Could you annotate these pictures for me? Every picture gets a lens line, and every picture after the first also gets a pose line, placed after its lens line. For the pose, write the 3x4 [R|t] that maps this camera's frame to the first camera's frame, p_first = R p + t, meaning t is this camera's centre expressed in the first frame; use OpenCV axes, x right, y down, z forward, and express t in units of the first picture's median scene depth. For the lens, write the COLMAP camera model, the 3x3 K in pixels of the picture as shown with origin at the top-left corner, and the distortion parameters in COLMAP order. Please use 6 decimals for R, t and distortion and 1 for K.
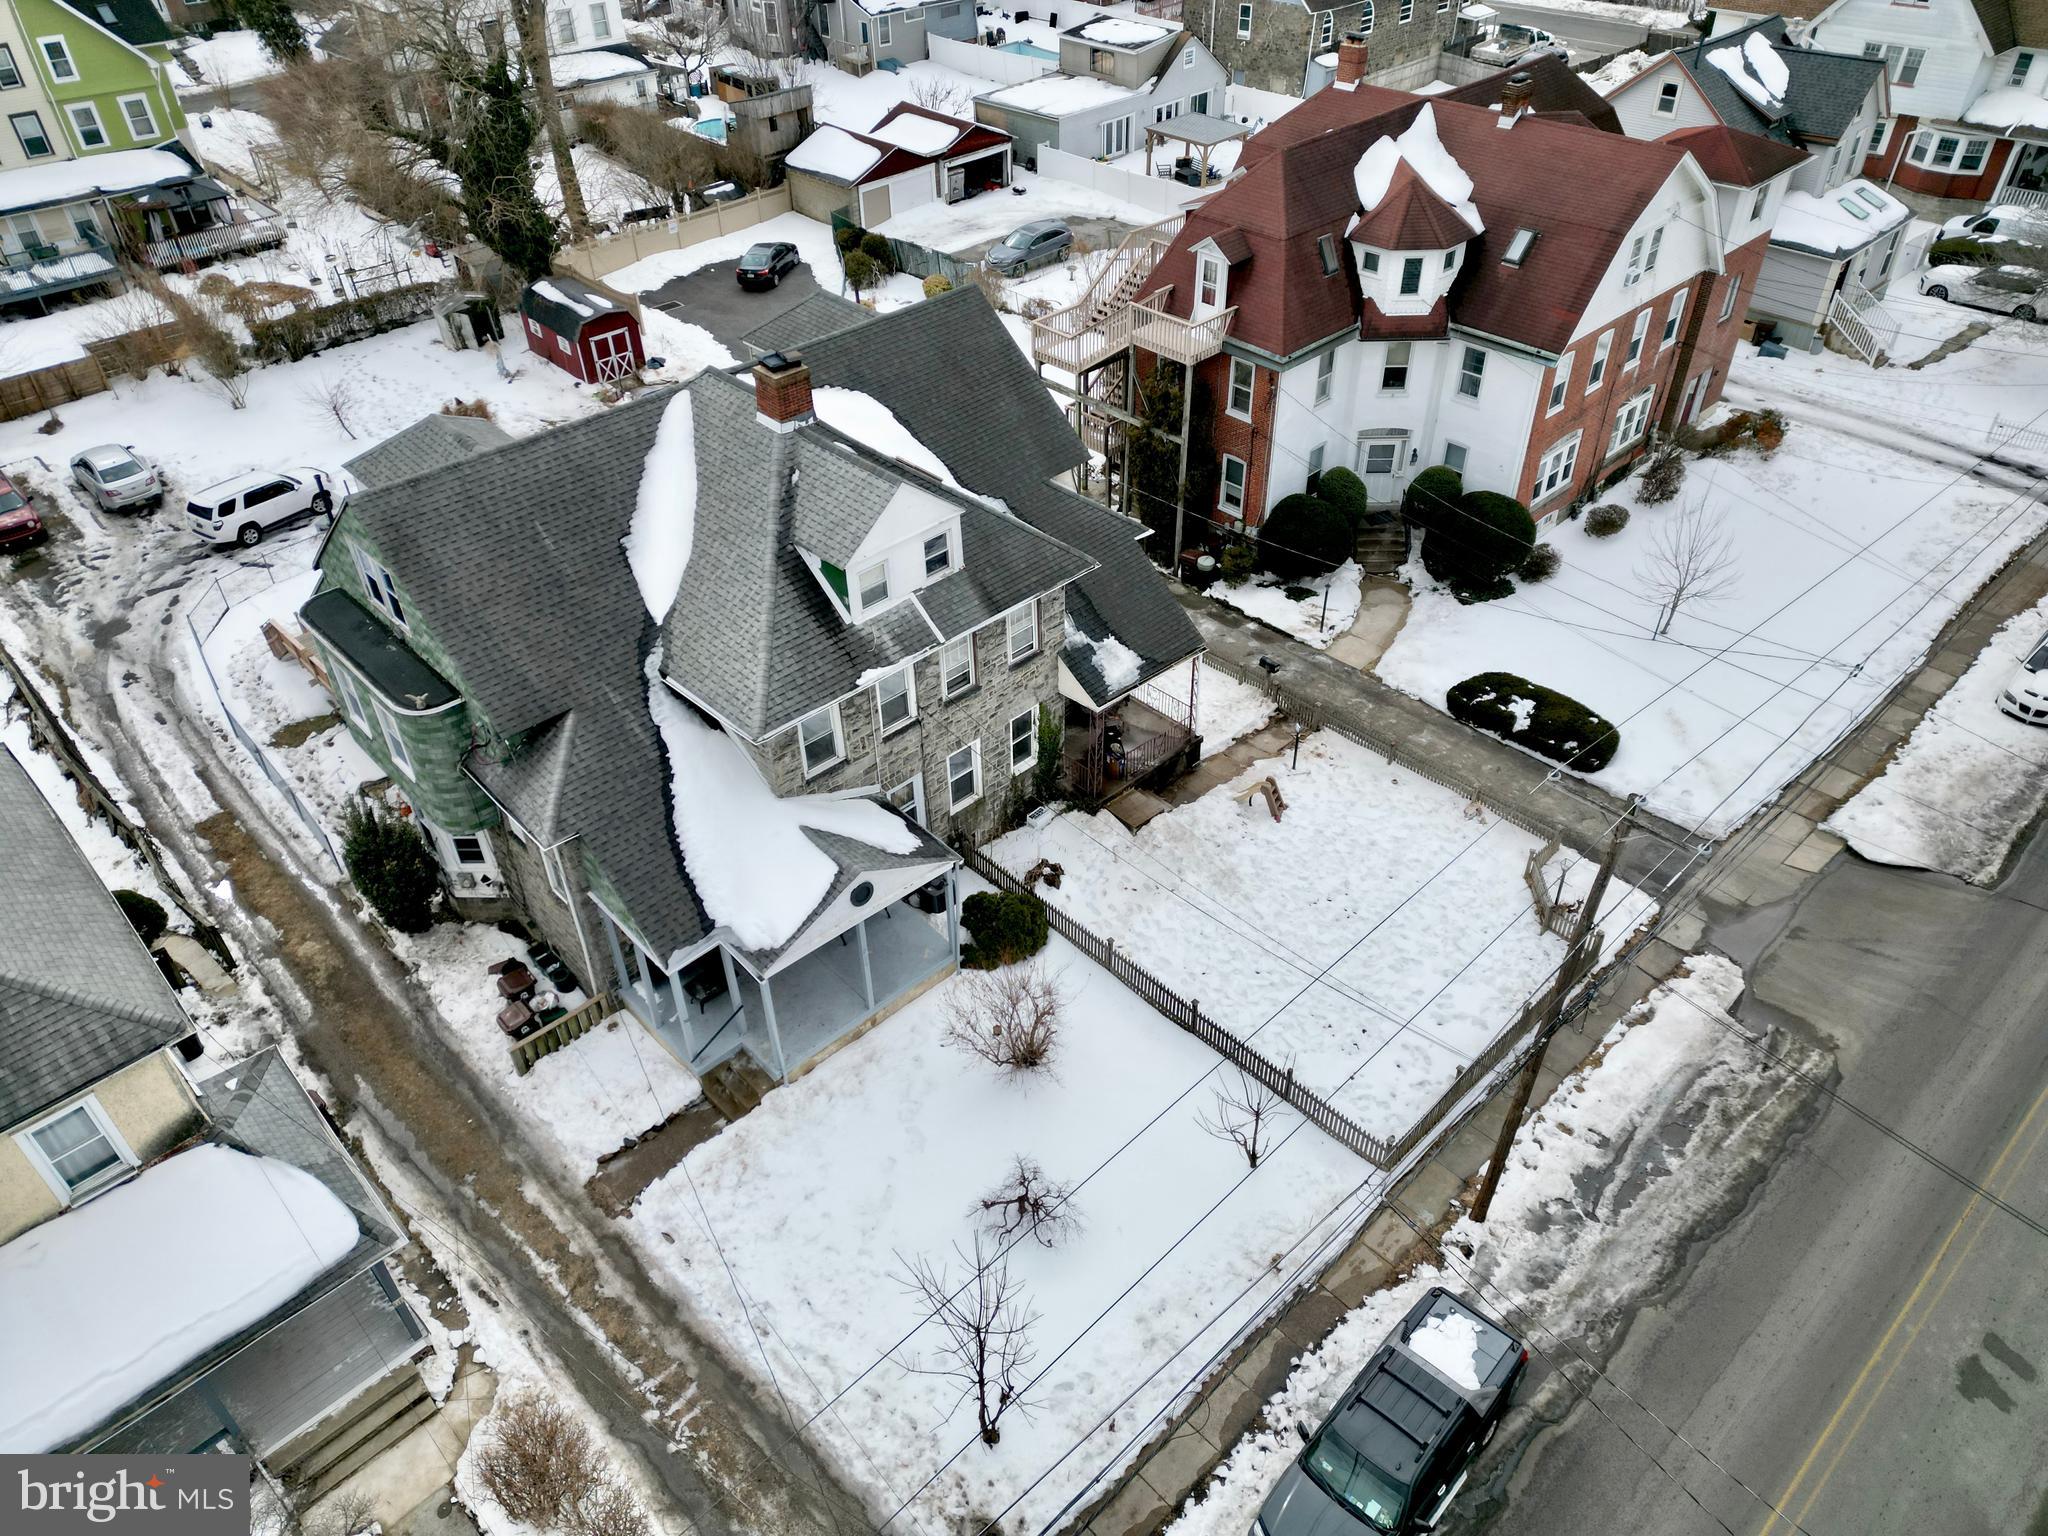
lens RADIAL K [[1424.5, 0, 1026.6], [0, 1424.5, 757.3], [0, 0, 1]] dist [0.092732, -0.092240]
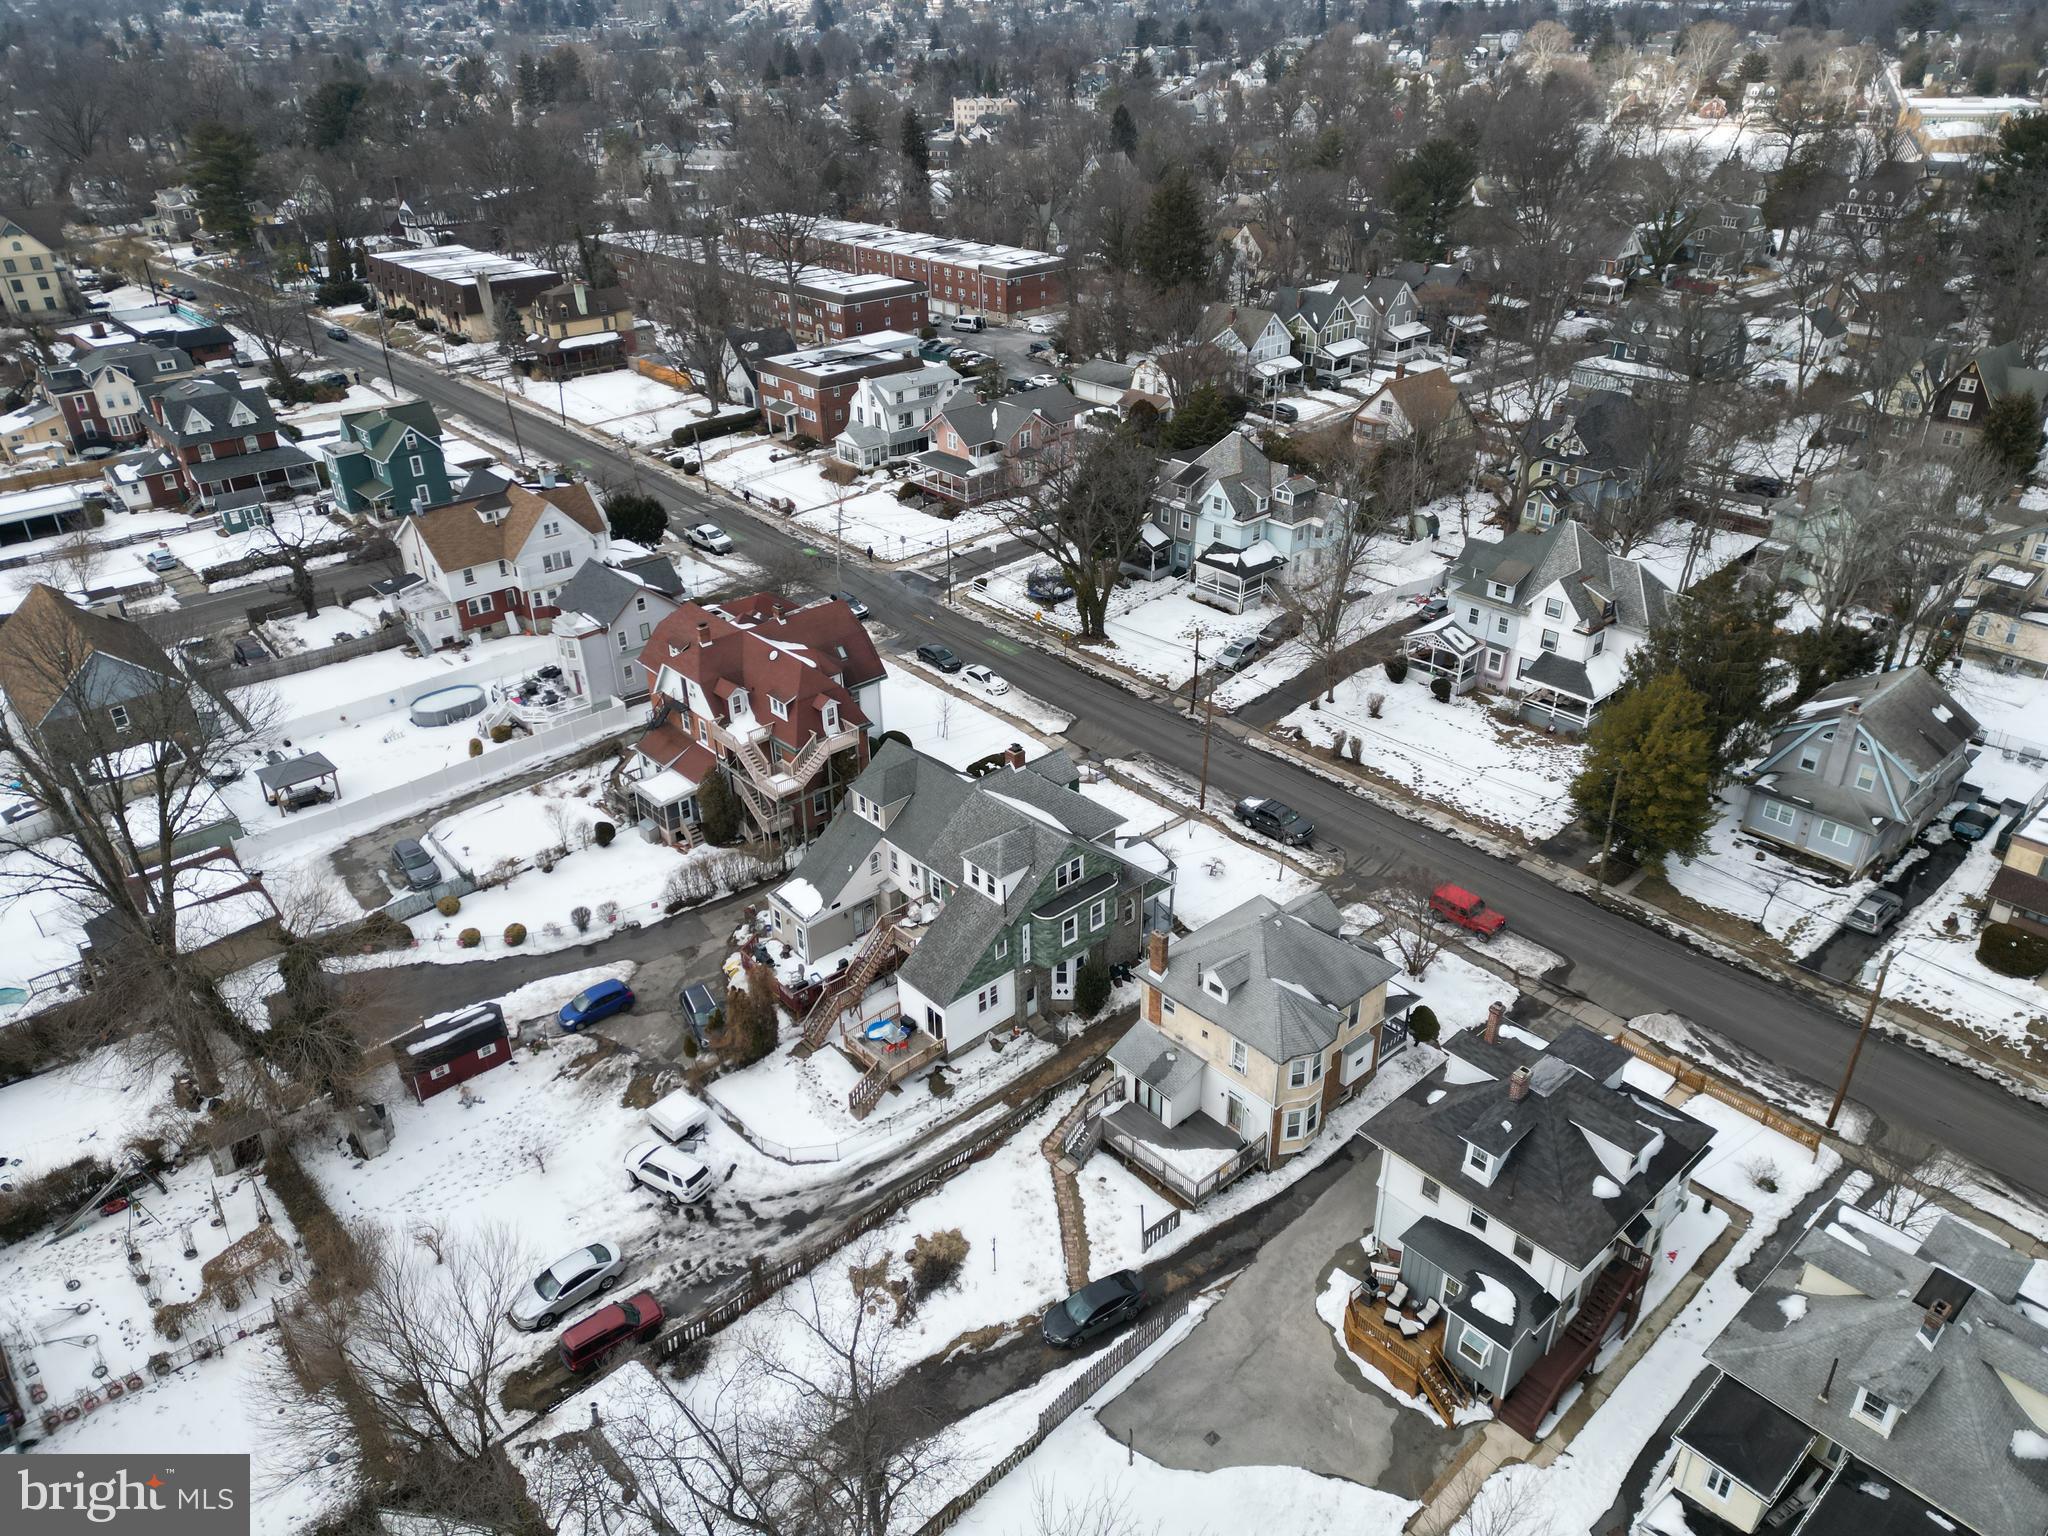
lens RADIAL K [[1424.5, 0, 1026.6], [0, 1424.5, 757.3], [0, 0, 1]] dist [0.092732, -0.092240]
pose [[0.028367, -0.460199, 0.887362, -2.057682], [0.631968, 0.696050, 0.340779, -0.929637], [-0.774475, 0.551118, 0.310576, 0.102298]]
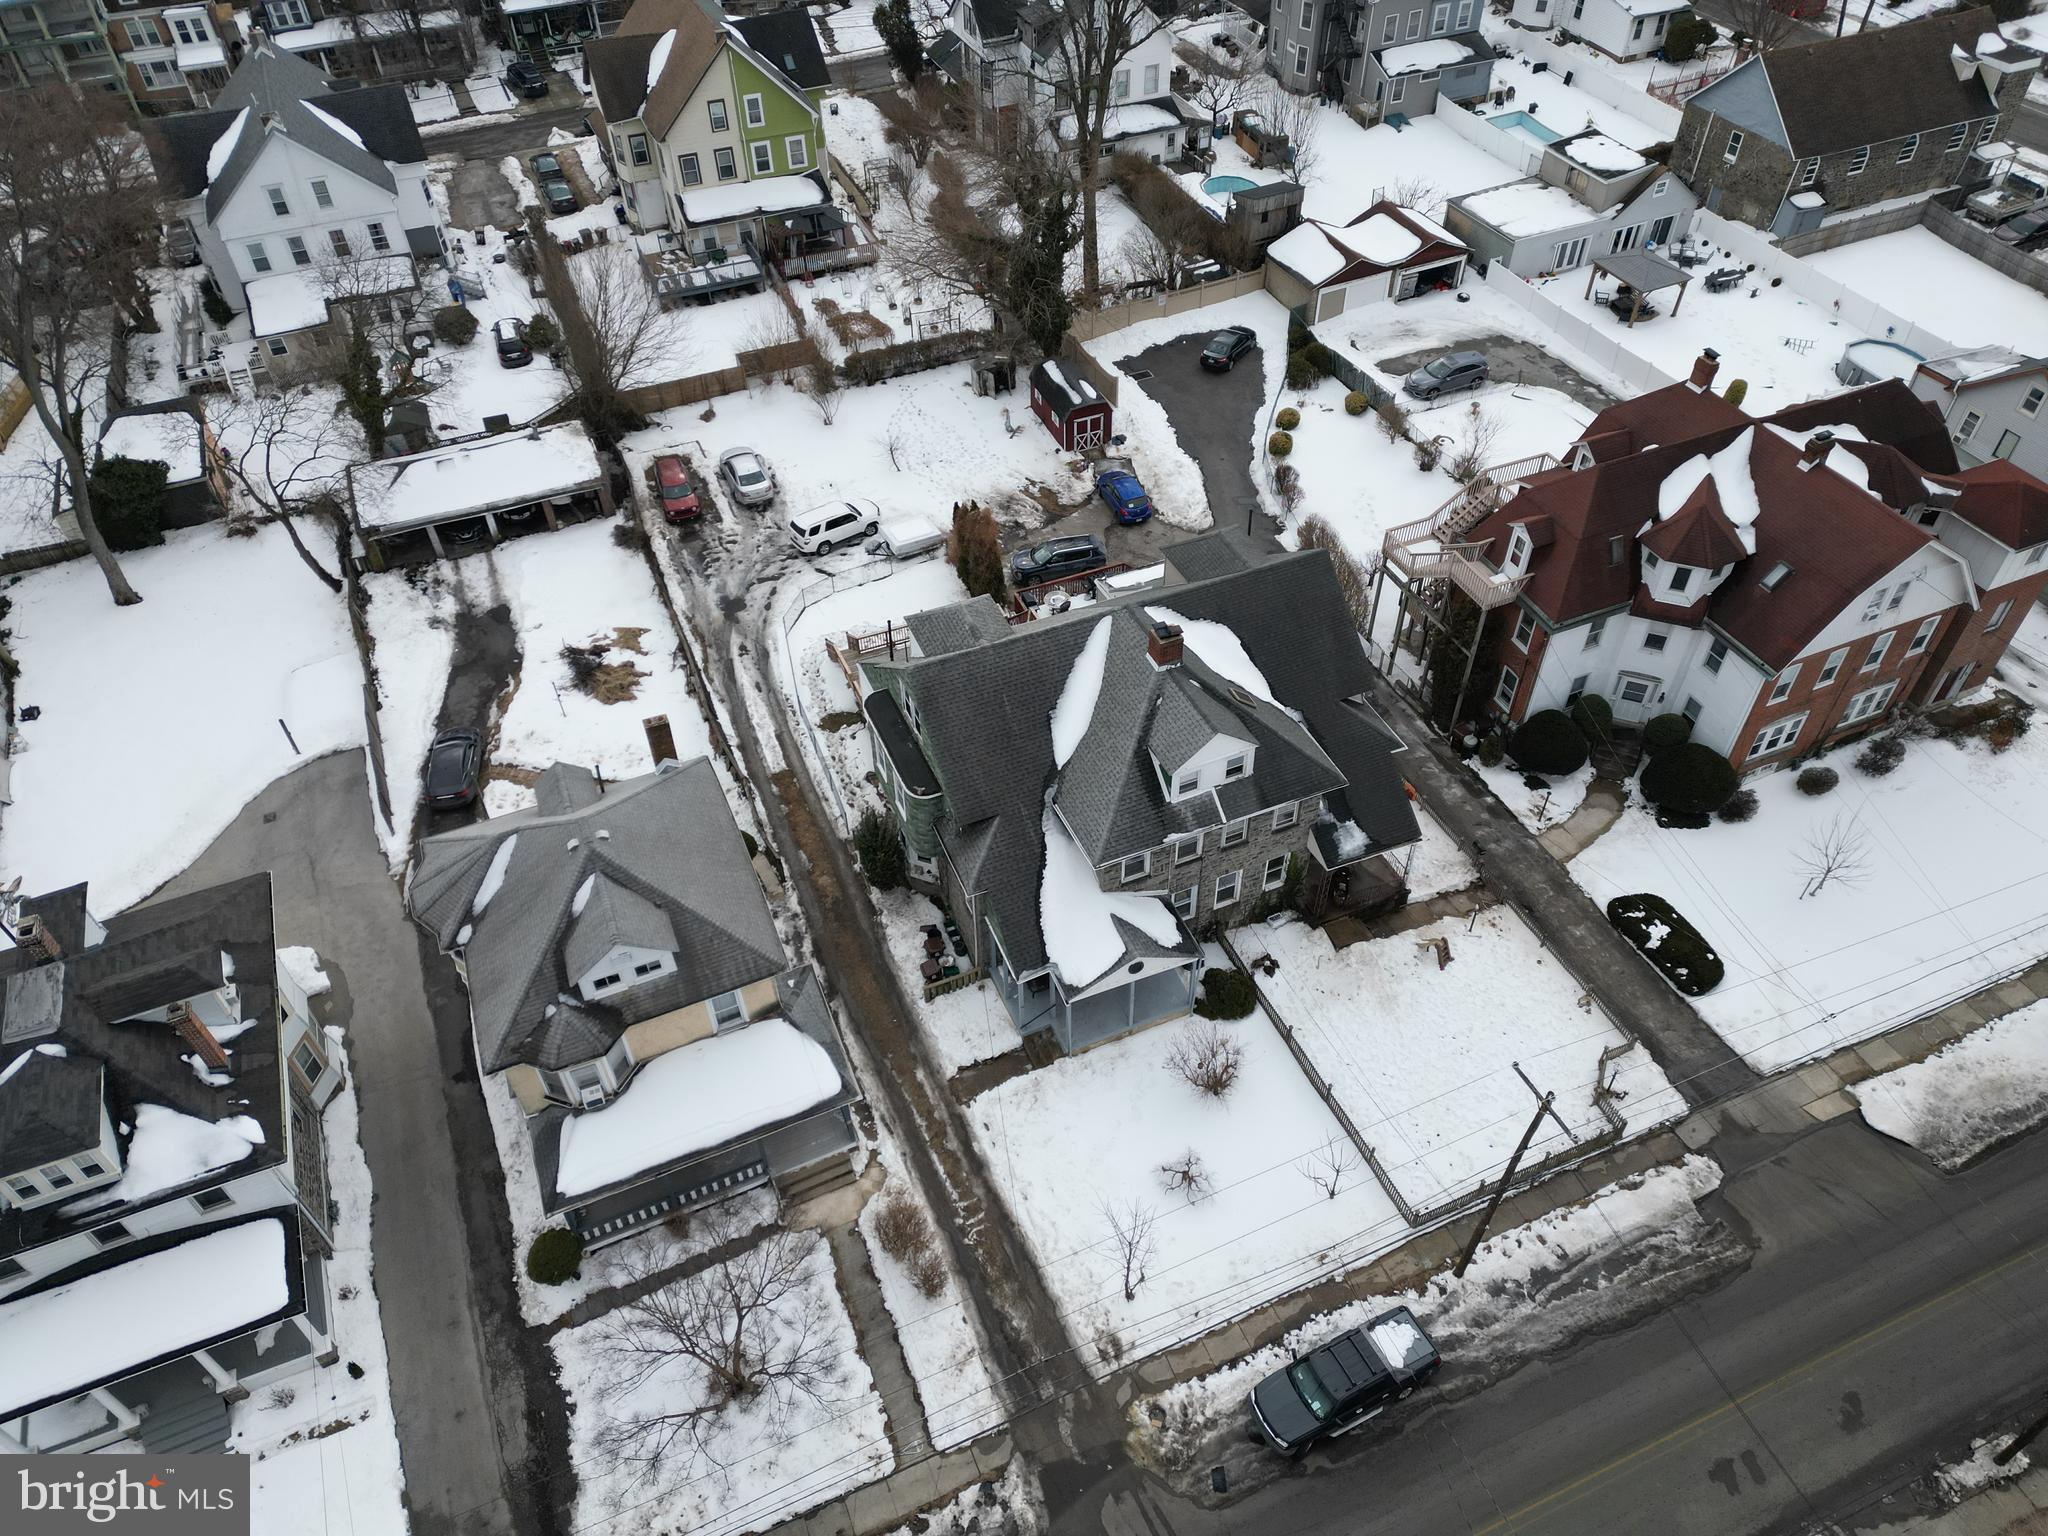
lens RADIAL K [[1424.5, 0, 1026.6], [0, 1424.5, 757.3], [0, 0, 1]] dist [0.092732, -0.092240]
pose [[0.937422, 0.247452, -0.244963, 0.081640], [-0.216888, 0.965342, 0.145168, -0.261245], [0.272395, -0.082954, 0.958603, -0.446019]]
